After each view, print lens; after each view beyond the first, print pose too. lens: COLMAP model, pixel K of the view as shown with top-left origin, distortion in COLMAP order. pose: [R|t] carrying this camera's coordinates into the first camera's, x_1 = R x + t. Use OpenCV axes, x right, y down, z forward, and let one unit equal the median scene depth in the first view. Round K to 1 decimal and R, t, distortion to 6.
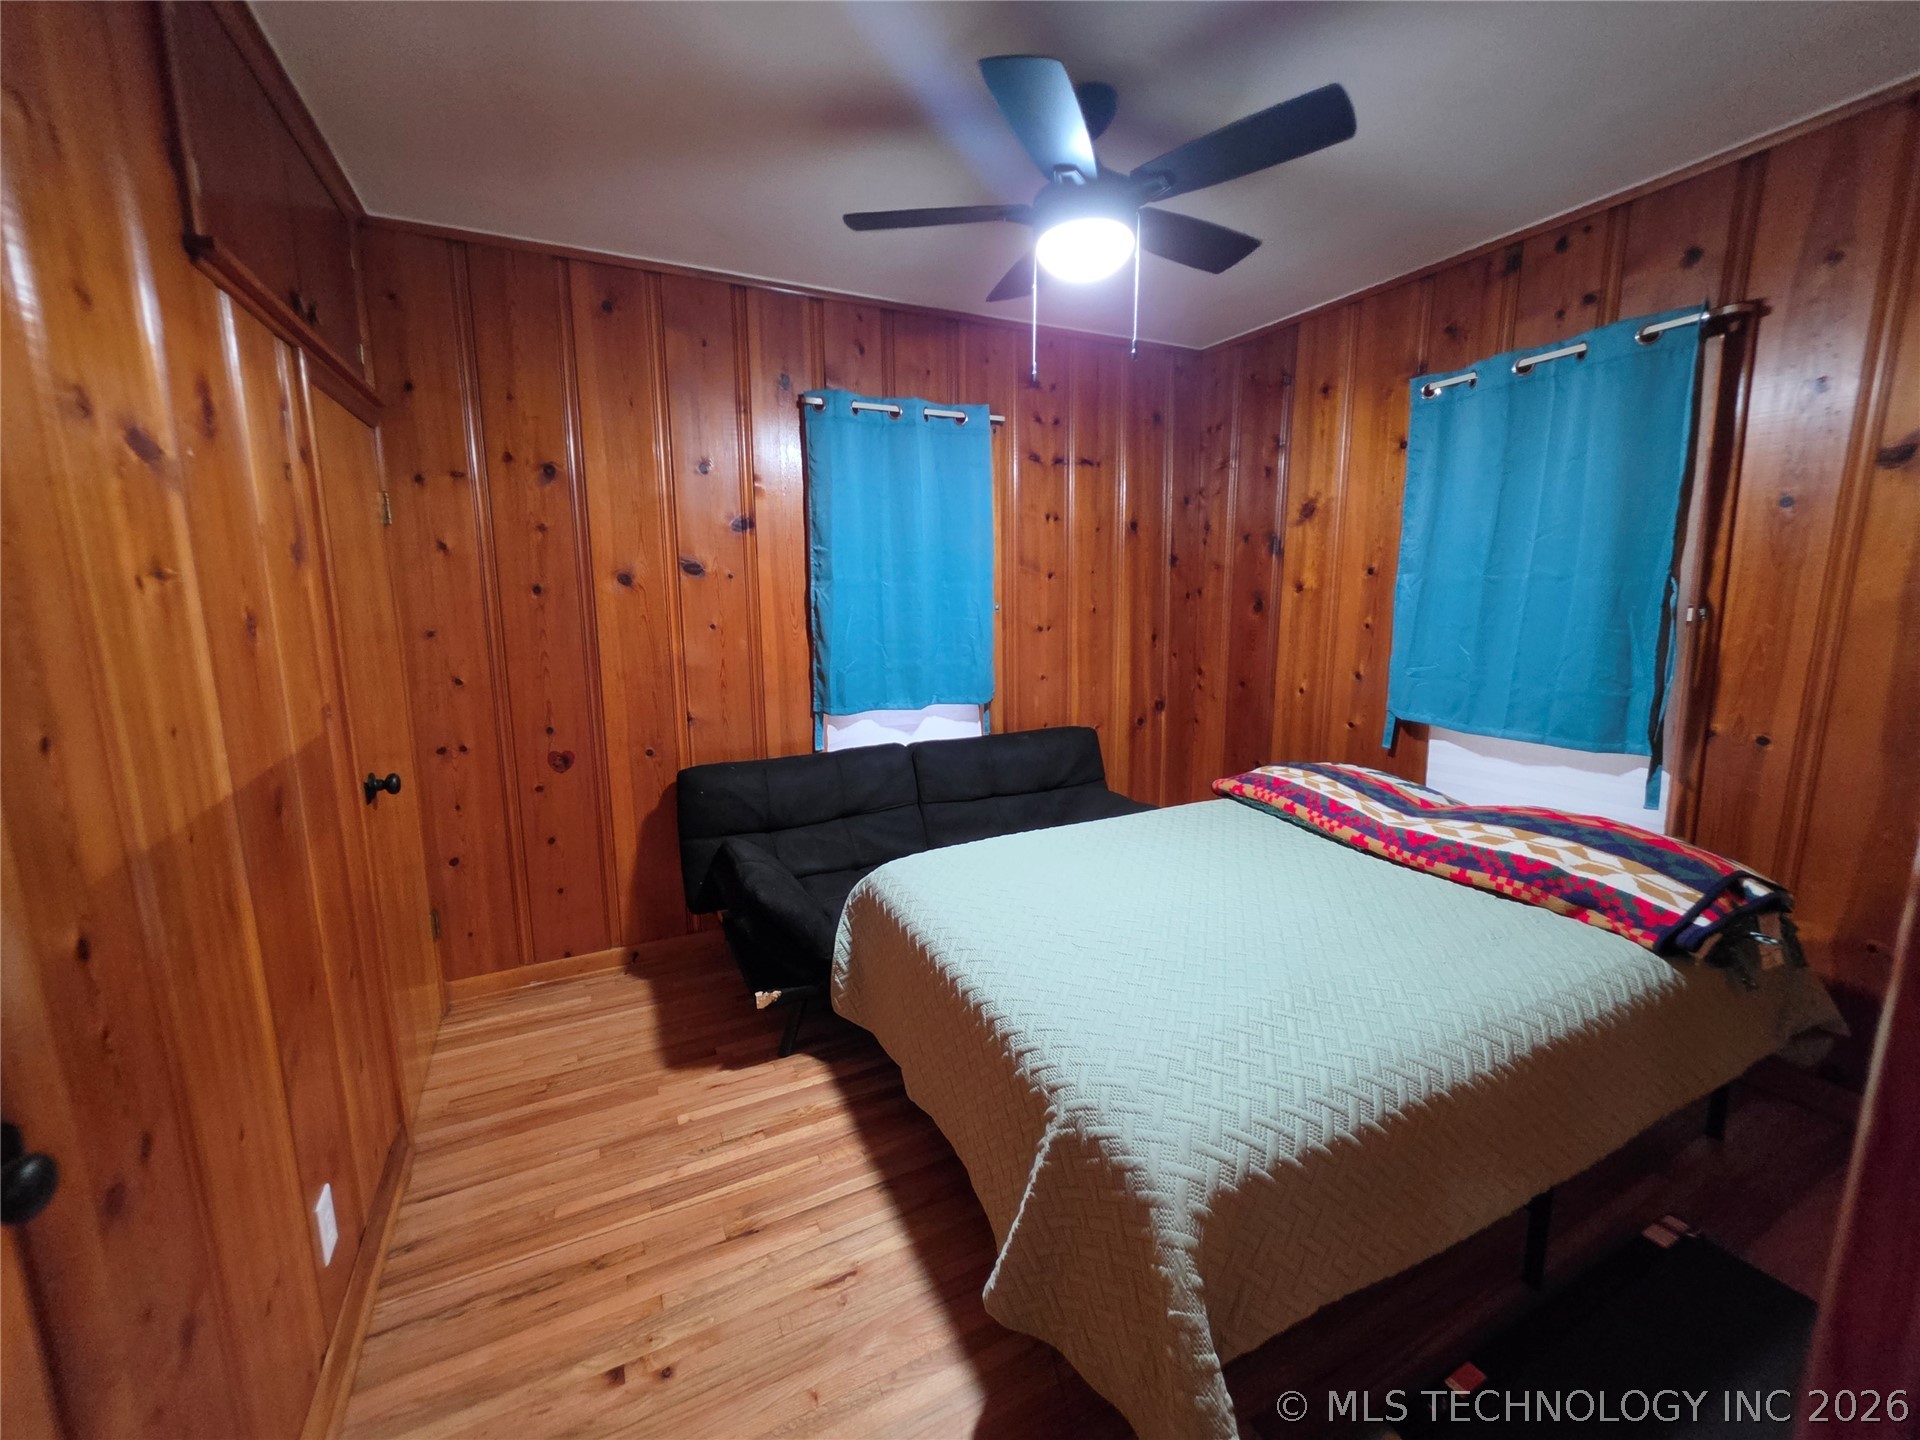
lens RADIAL K [[773.9, 0, 952.2], [0, 773.9, 711.9], [0, 0, 1]] dist [-0.014376, 0.004755]
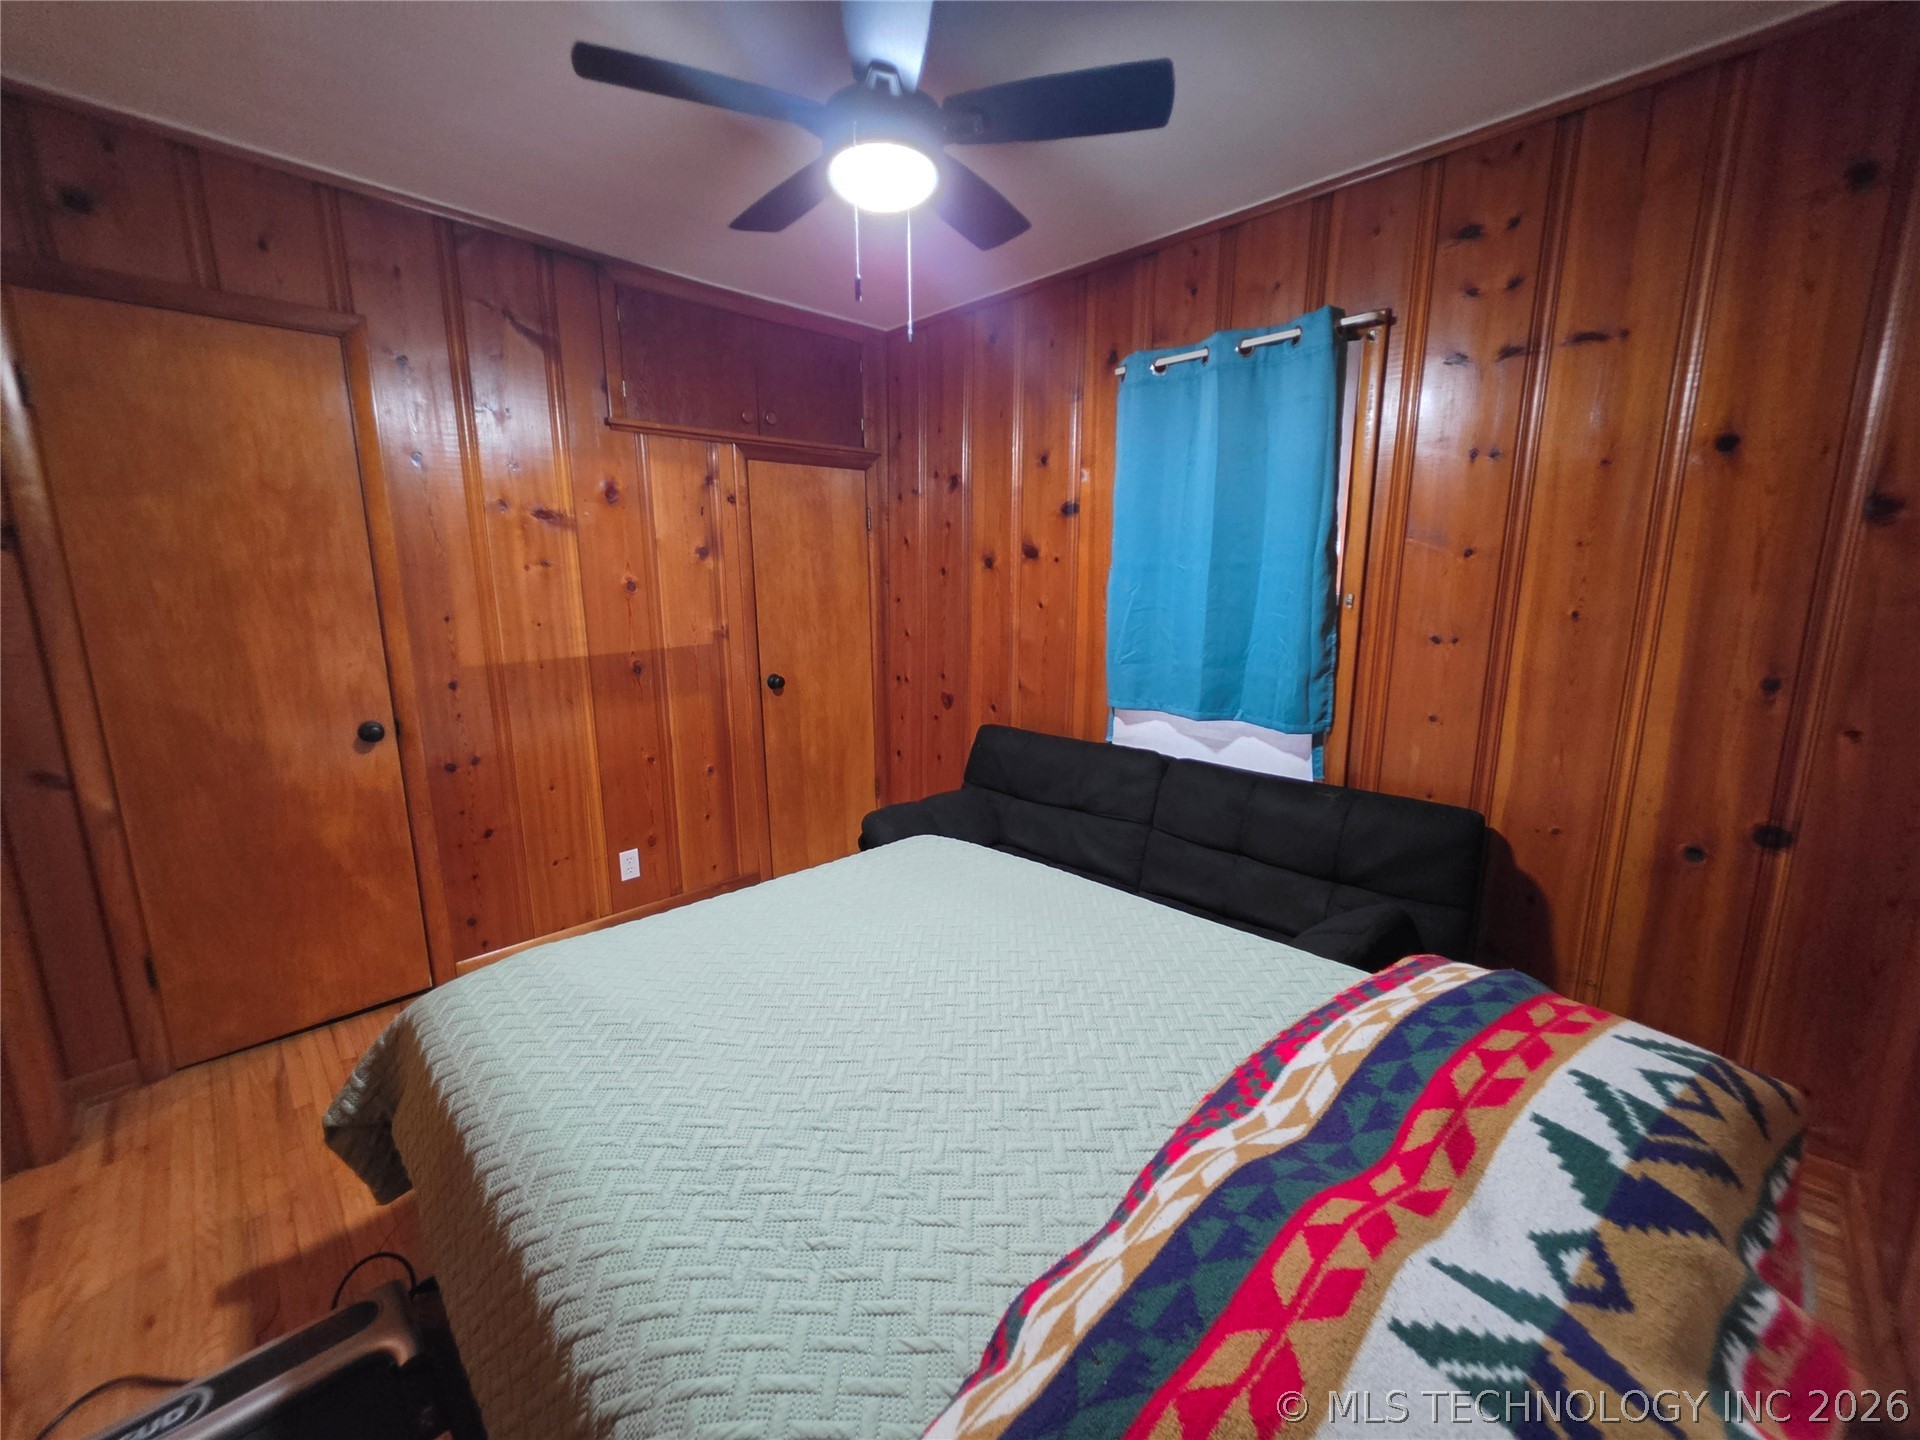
lens RADIAL K [[773.9, 0, 952.2], [0, 773.9, 711.9], [0, 0, 1]] dist [-0.014376, 0.004755]
pose [[0.313041, 0.173373, -0.933781, 0.694856], [-0.153029, 0.979558, 0.130571, -0.086135], [0.937330, 0.102022, 0.333173, 0.526649]]
